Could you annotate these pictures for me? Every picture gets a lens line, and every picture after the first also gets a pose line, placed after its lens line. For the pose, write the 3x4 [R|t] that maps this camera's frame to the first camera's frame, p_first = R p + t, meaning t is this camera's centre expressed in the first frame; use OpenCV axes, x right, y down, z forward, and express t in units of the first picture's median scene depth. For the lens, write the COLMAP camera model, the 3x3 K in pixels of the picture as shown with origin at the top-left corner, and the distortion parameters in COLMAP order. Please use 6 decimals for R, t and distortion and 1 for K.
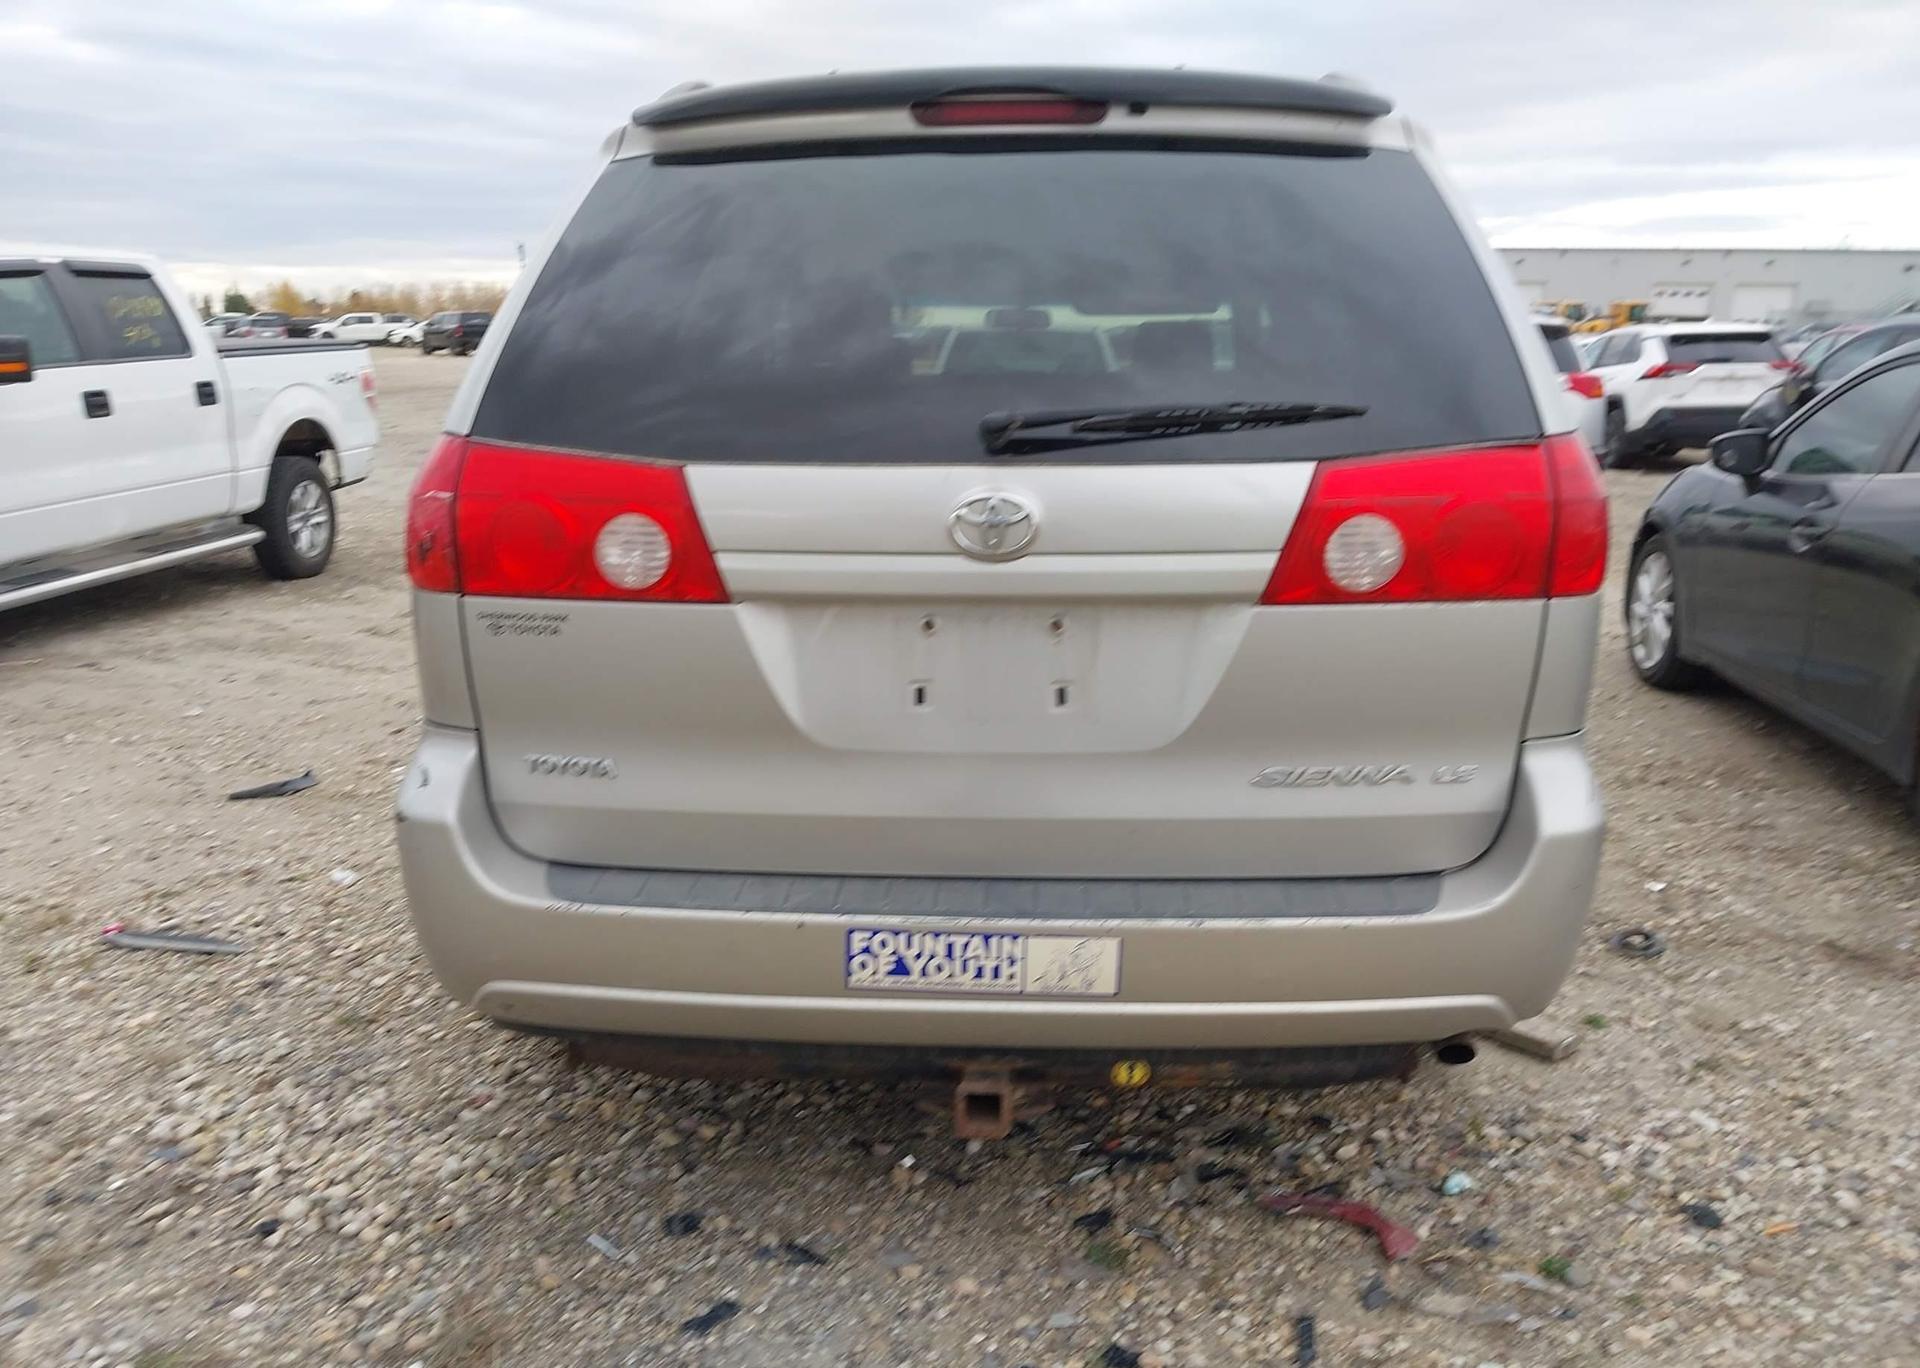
lens RADIAL K [[1513.5, 0, 1072.5], [0, 1513.5, 677.6], [0, 0, 1]] dist [0.157819, -0.001561]
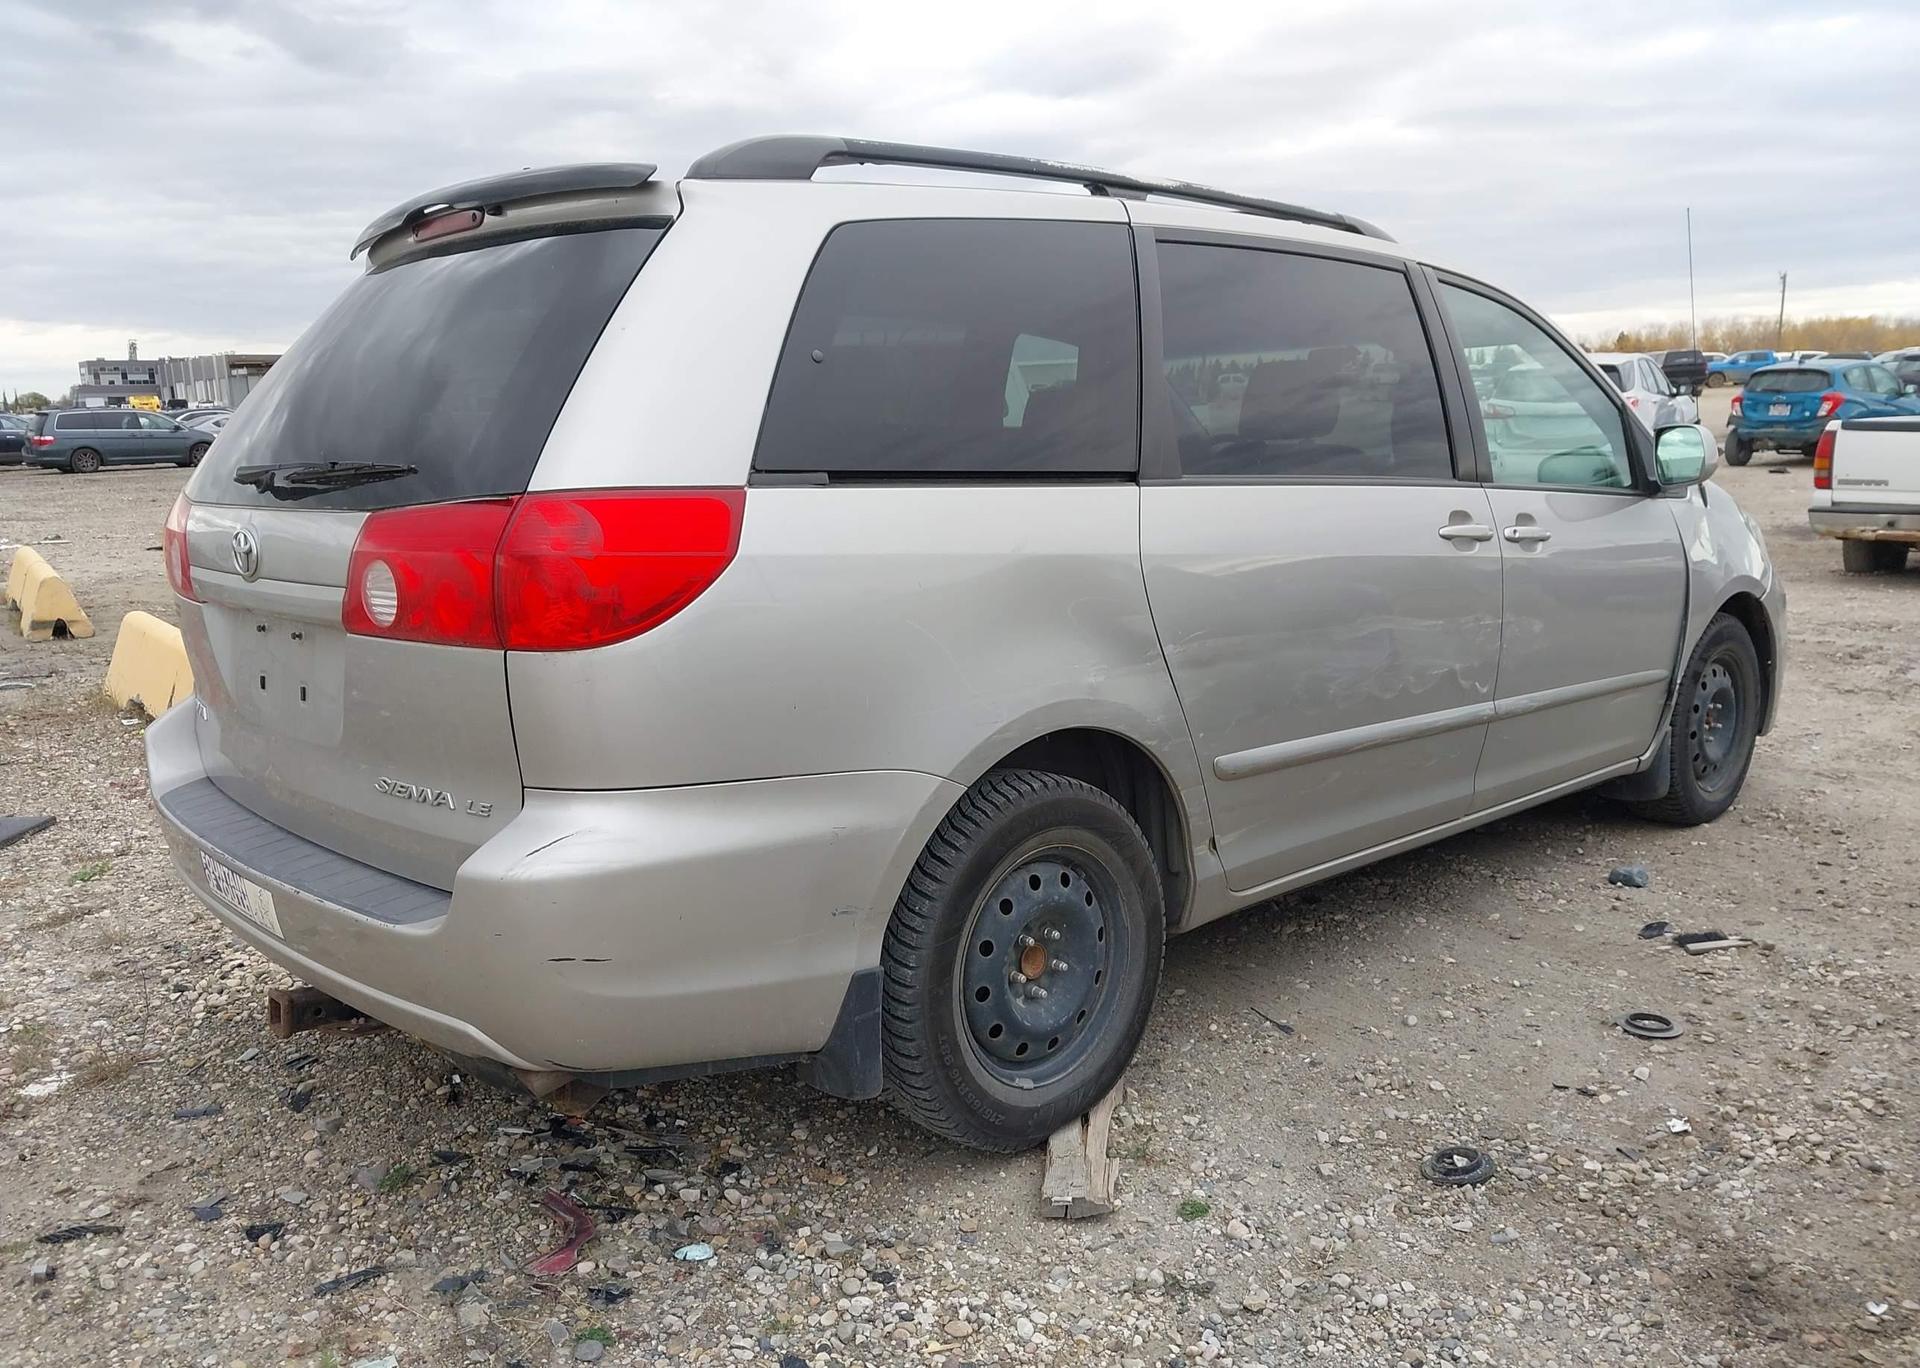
lens RADIAL K [[1528.2, 0, 960.0], [0, 1528.2, 684.0], [0, 0, 1]] dist [-0.008769, -0.000655]
pose [[0.730126, 0.103218, -0.675472, 1.232427], [-0.114974, 0.992989, 0.027460, -0.092560], [0.673570, 0.057612, 0.736874, 0.446353]]
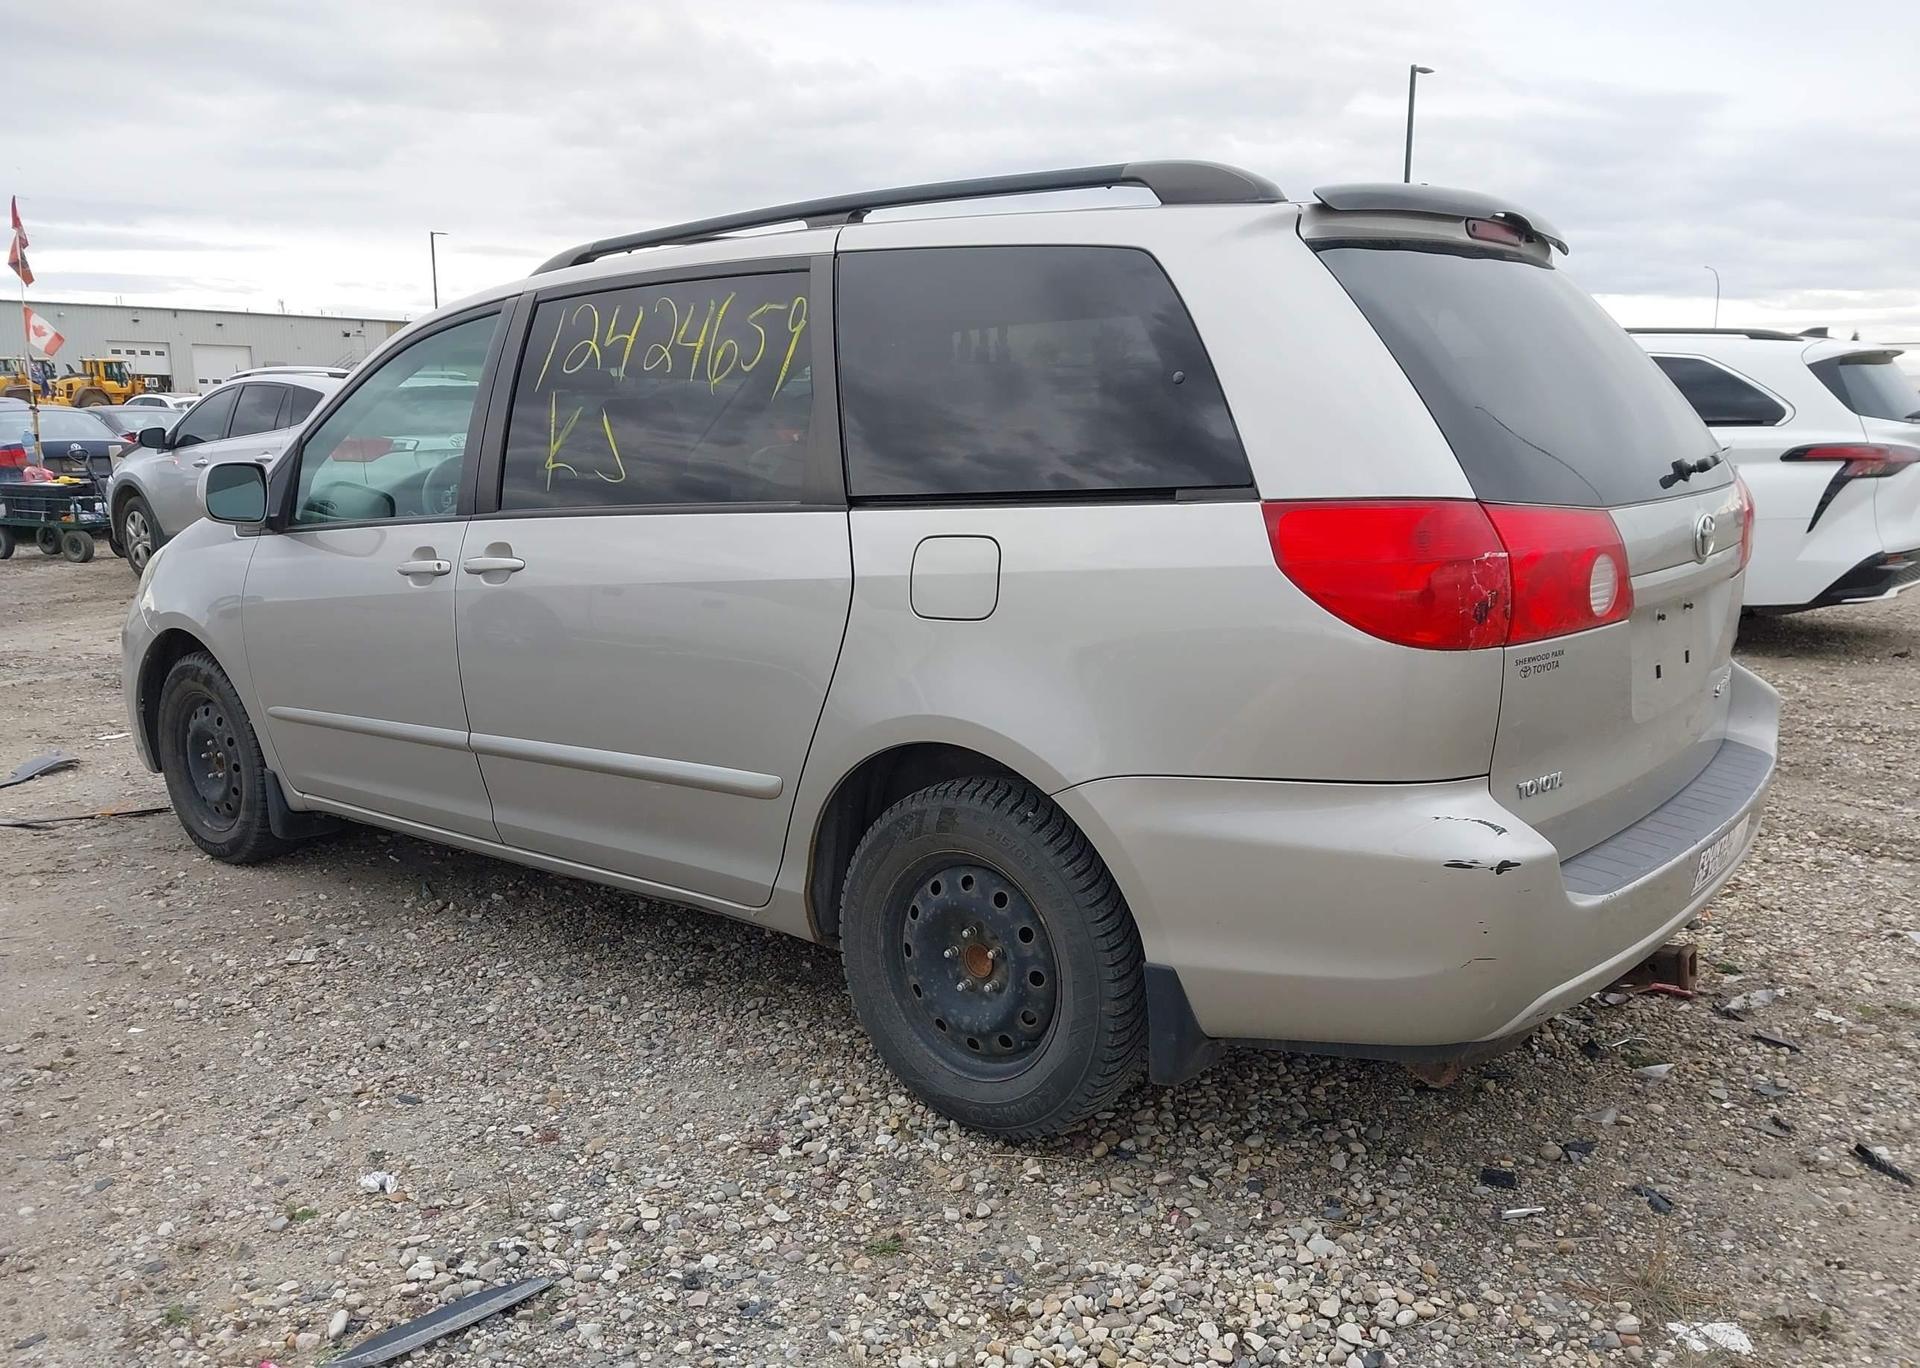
lens RADIAL K [[1546.9, 0, 960.0], [0, 1546.9, 684.0], [0, 0, 1]] dist [0.009948, -0.006455]
pose [[0.561810, -0.145843, 0.814309, -1.556011], [0.173676, 0.983194, 0.056267, -0.160876], [-0.808830, 0.109814, 0.577698, 0.728053]]
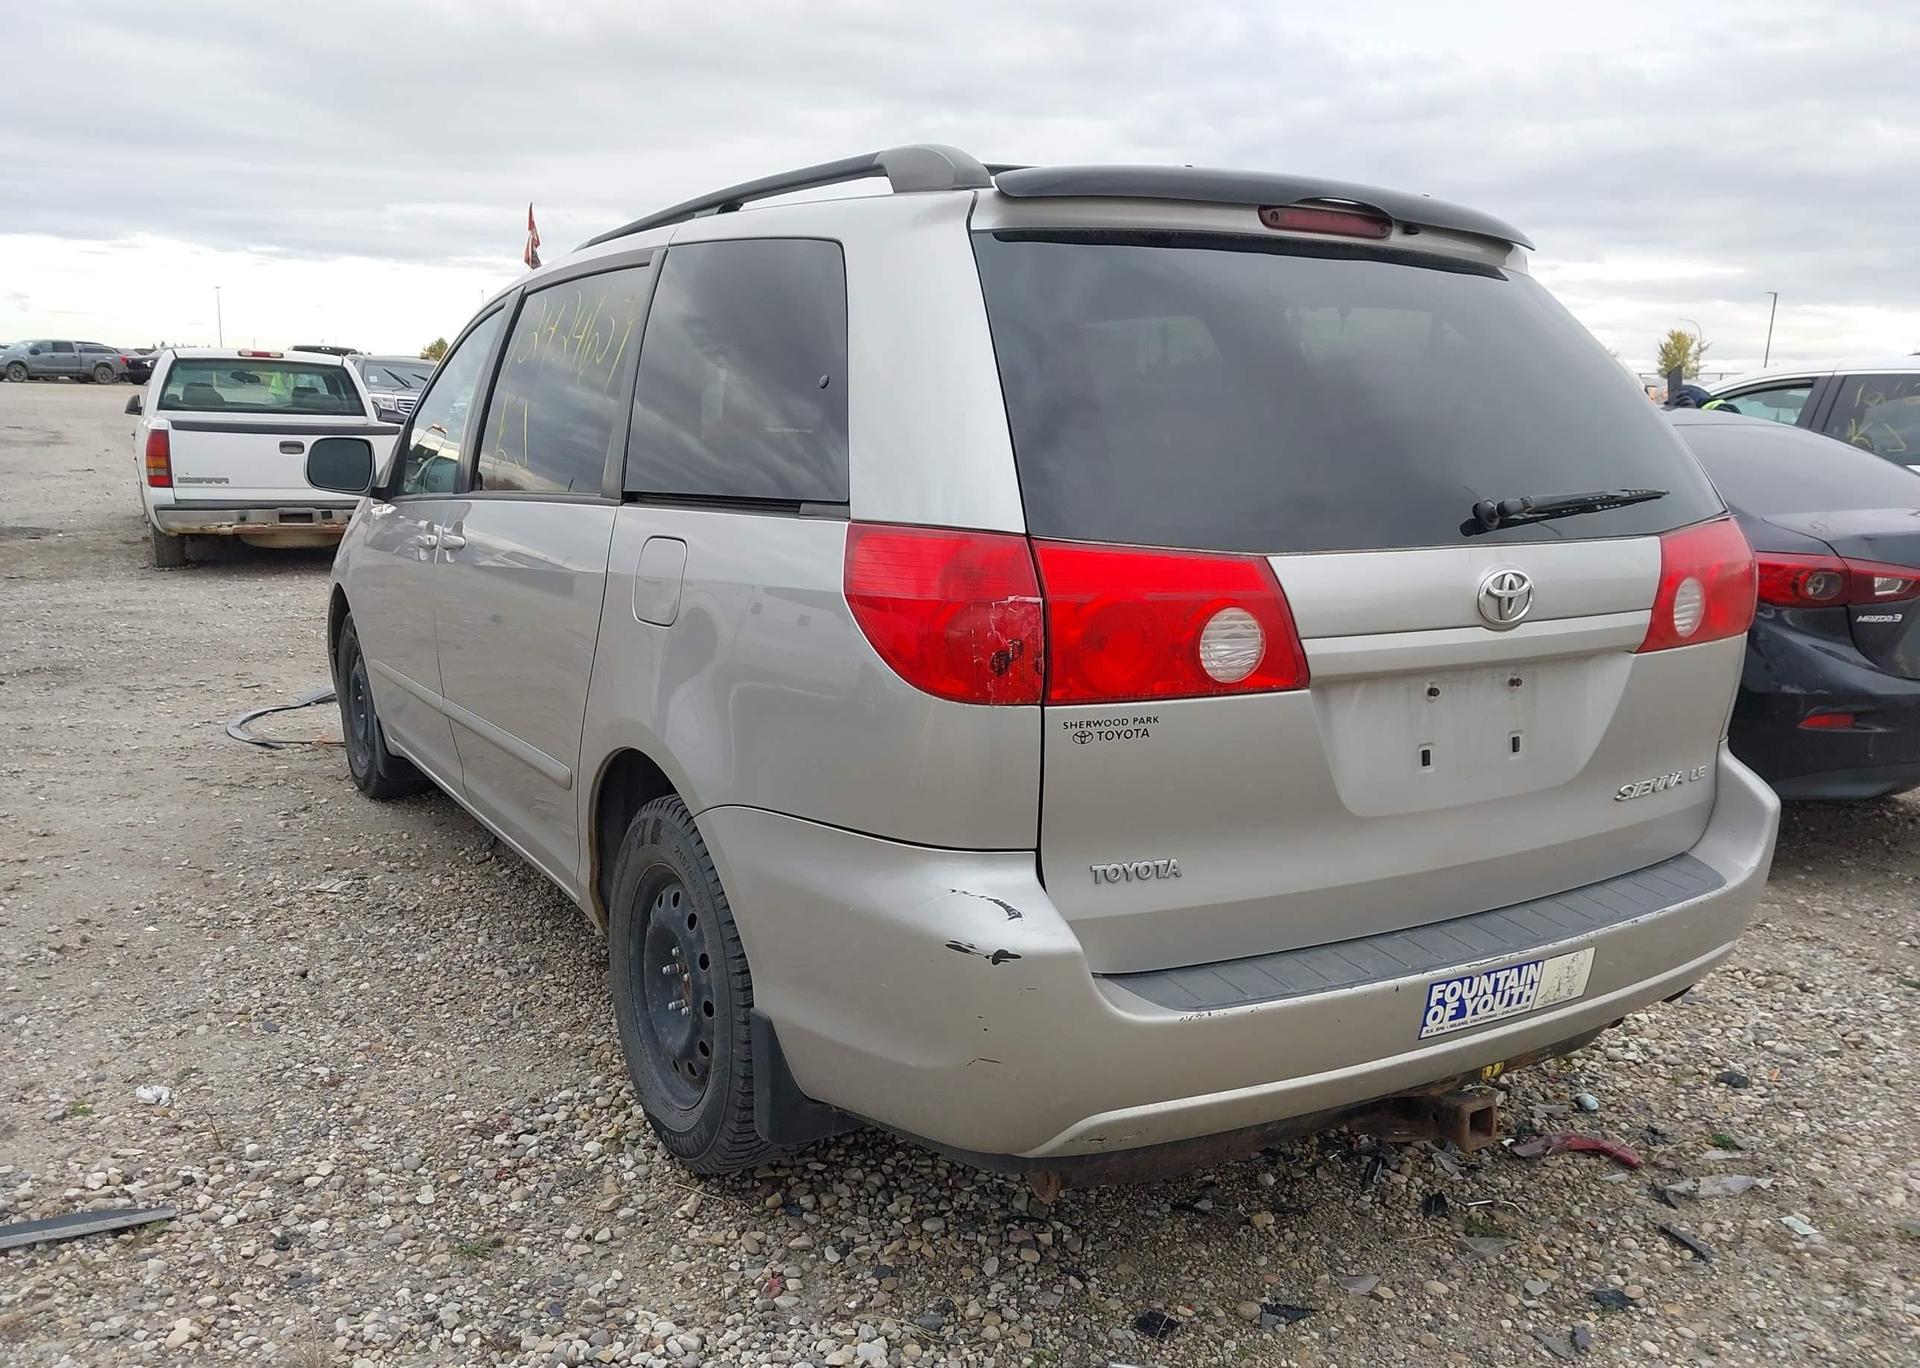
lens RADIAL K [[1546.9, 0, 960.0], [0, 1546.9, 684.0], [0, 0, 1]] dist [0.009948, -0.006455]
pose [[0.809384, -0.080396, 0.581751, -1.016854], [0.090623, 0.995818, 0.011535, -0.084899], [-0.580245, 0.043383, 0.813285, 0.302651]]
